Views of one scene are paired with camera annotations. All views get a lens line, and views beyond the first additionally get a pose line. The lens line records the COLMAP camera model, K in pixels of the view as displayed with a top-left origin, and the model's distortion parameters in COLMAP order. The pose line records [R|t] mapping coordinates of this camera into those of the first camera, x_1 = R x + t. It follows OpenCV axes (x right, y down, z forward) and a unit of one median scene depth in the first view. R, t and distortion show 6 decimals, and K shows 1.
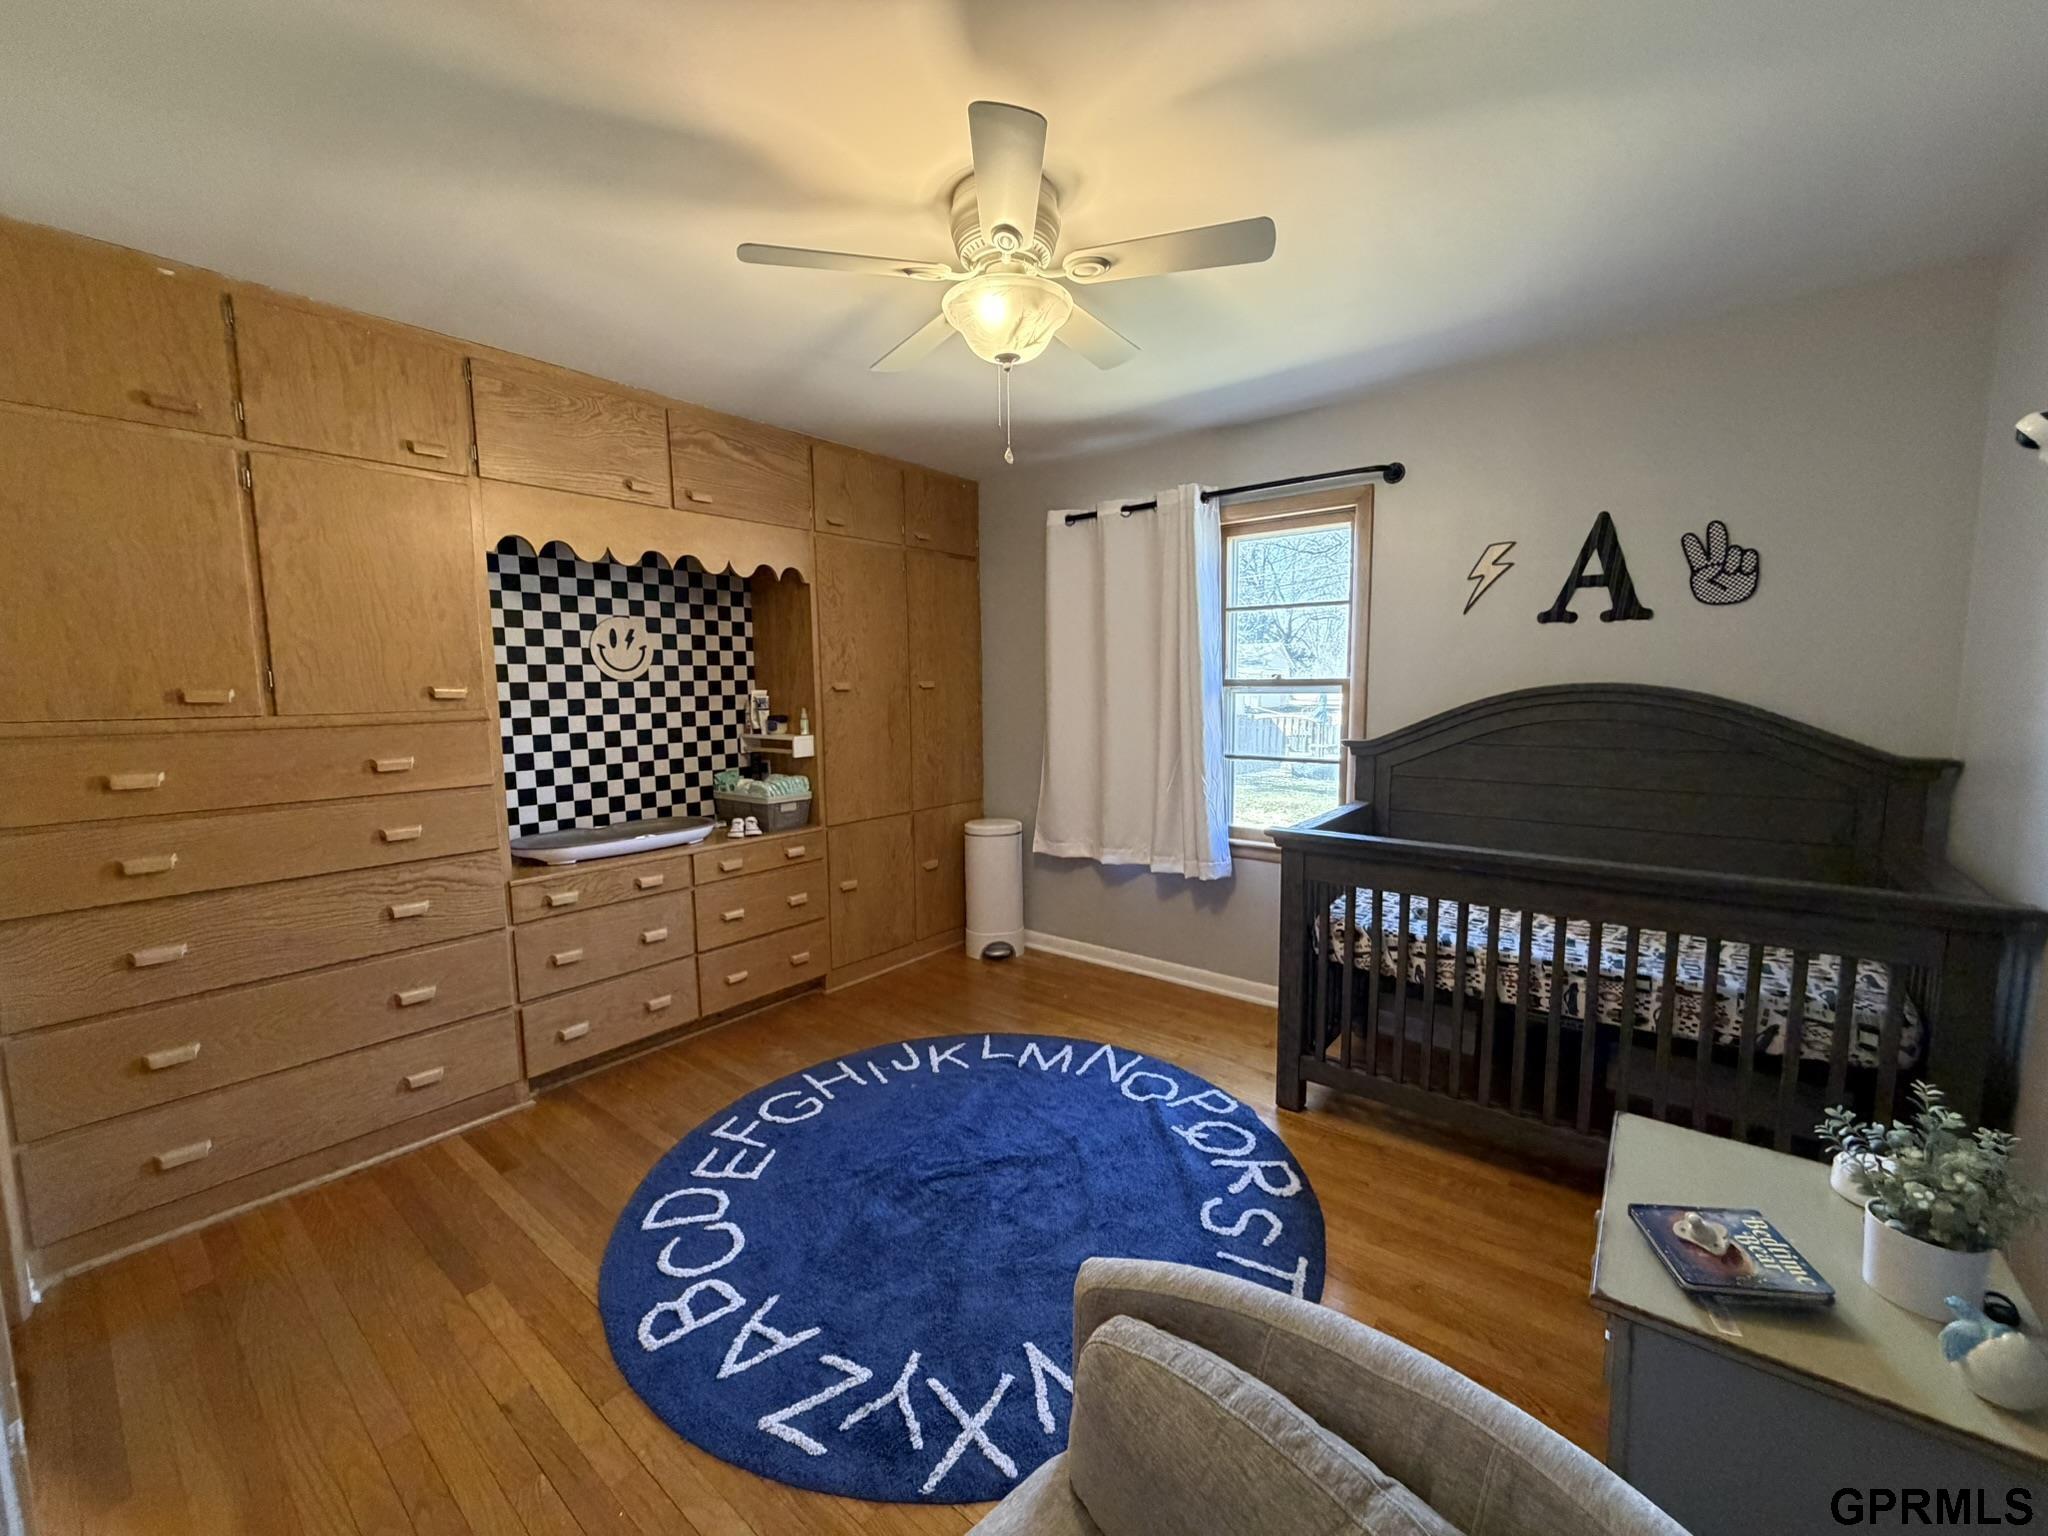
lens RADIAL K [[815.9, 0, 1015.5], [0, 815.9, 771.7], [0, 0, 1]] dist [0.005041, -0.000628]
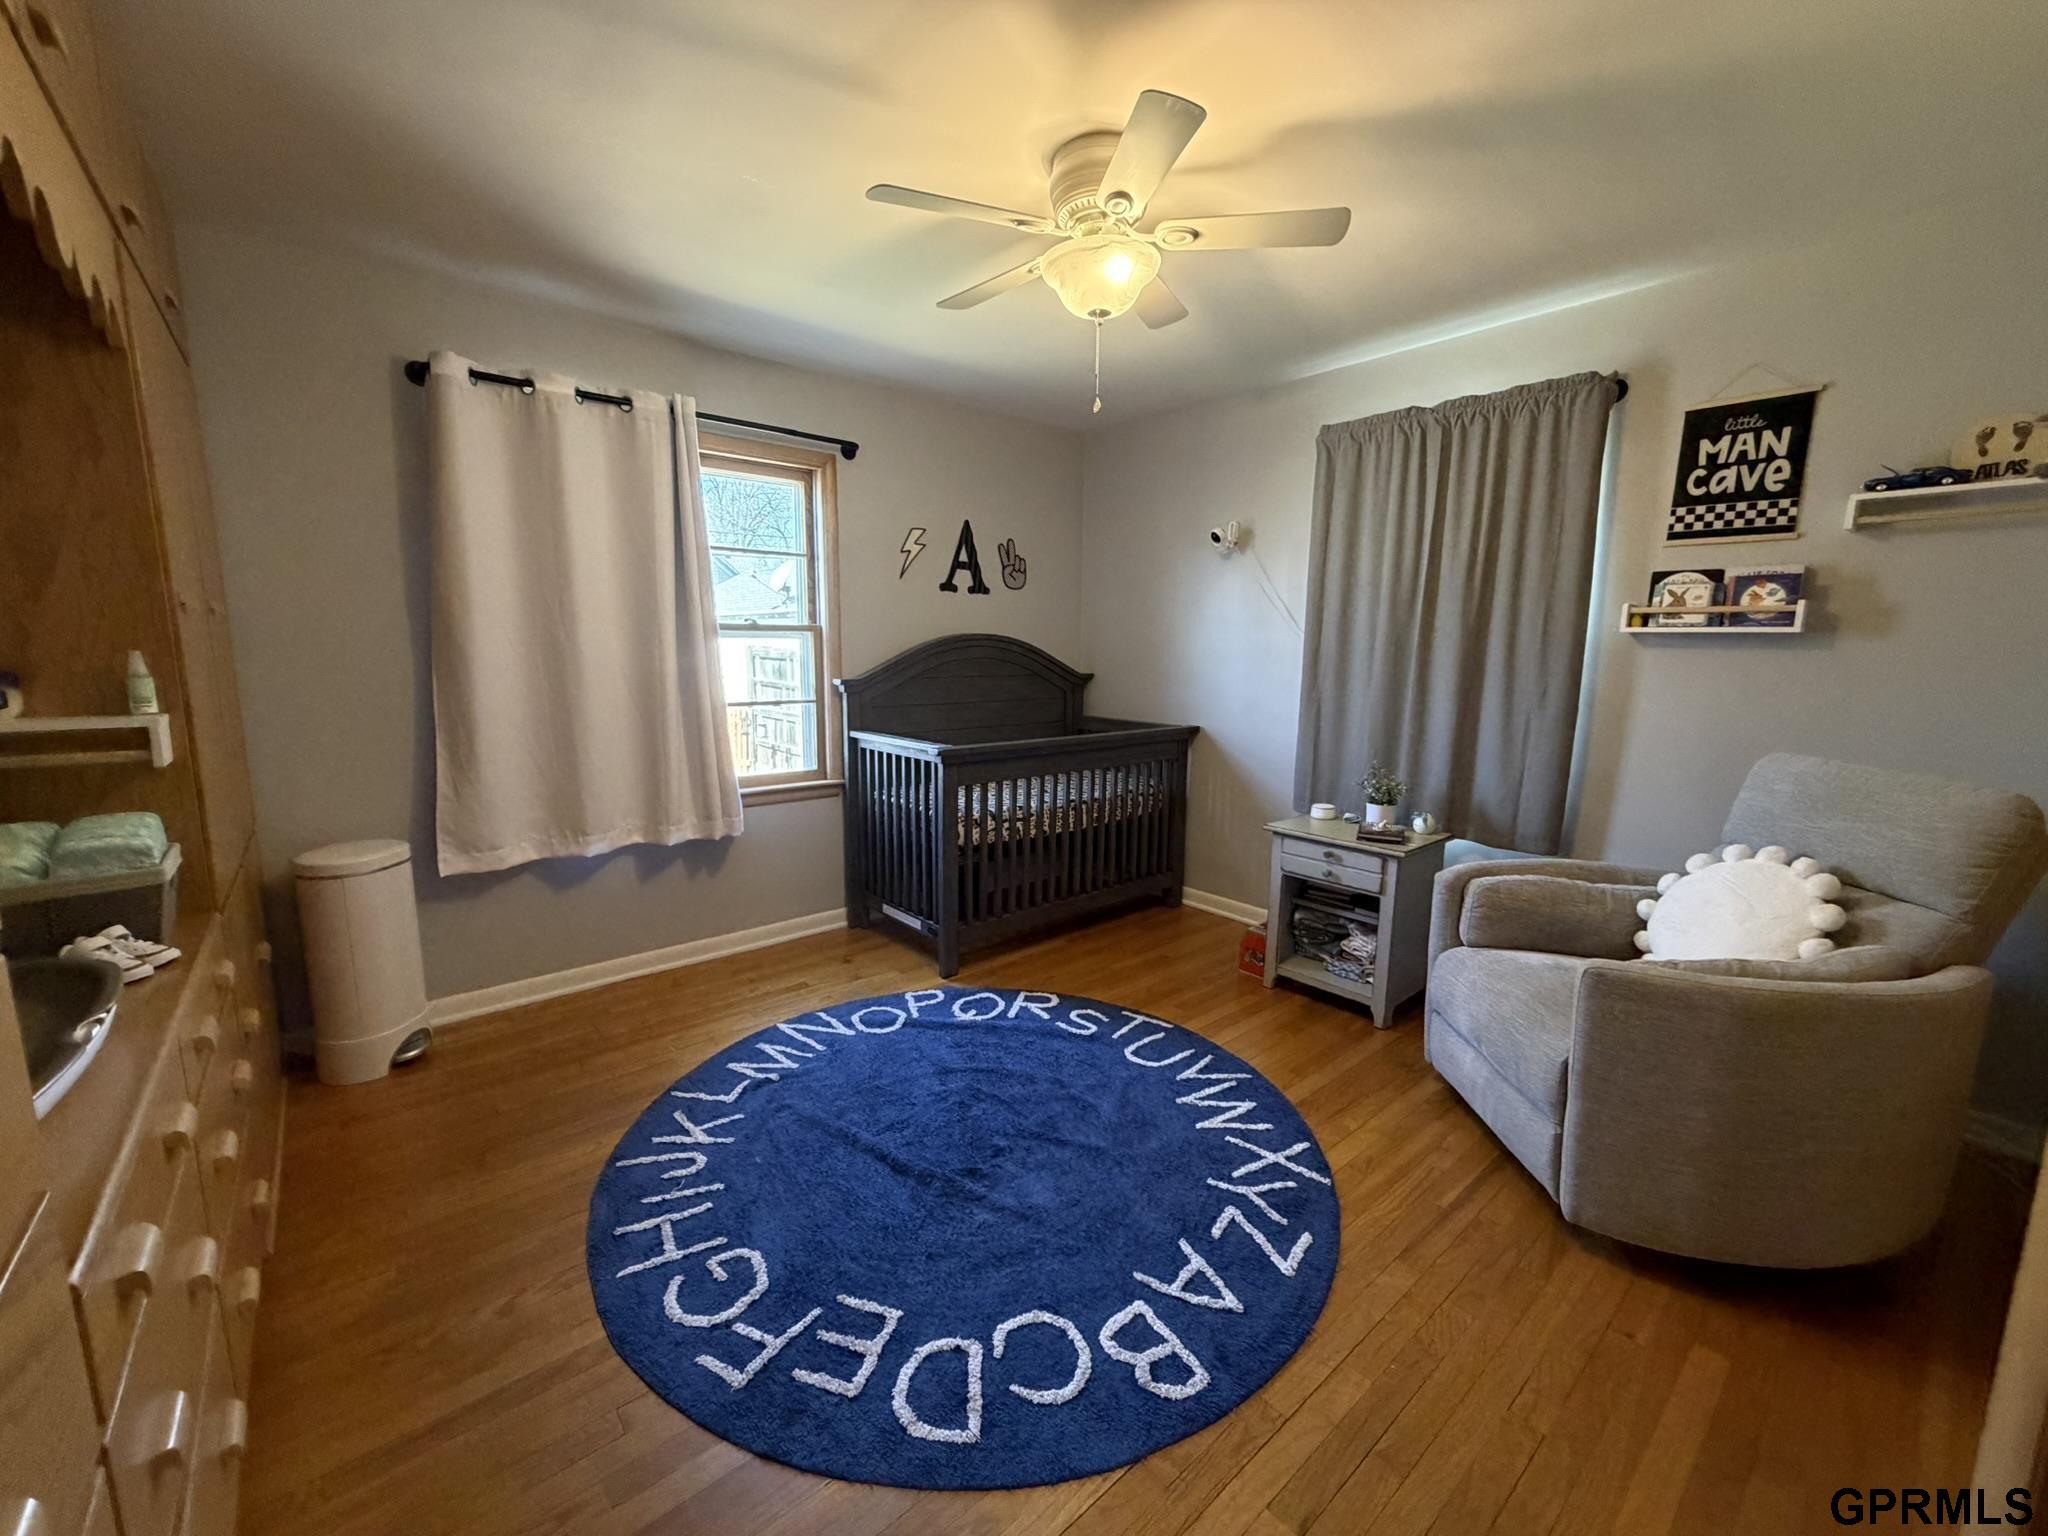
lens RADIAL K [[815.9, 0, 1020.0], [0, 815.9, 768.2], [0, 0, 1]] dist [0.005041, -0.000628]
pose [[0.185015, -0.135362, 0.973369, -0.817942], [0.095445, 0.988261, 0.119291, -0.033992], [-0.978090, 0.070832, 0.195762, 0.649638]]
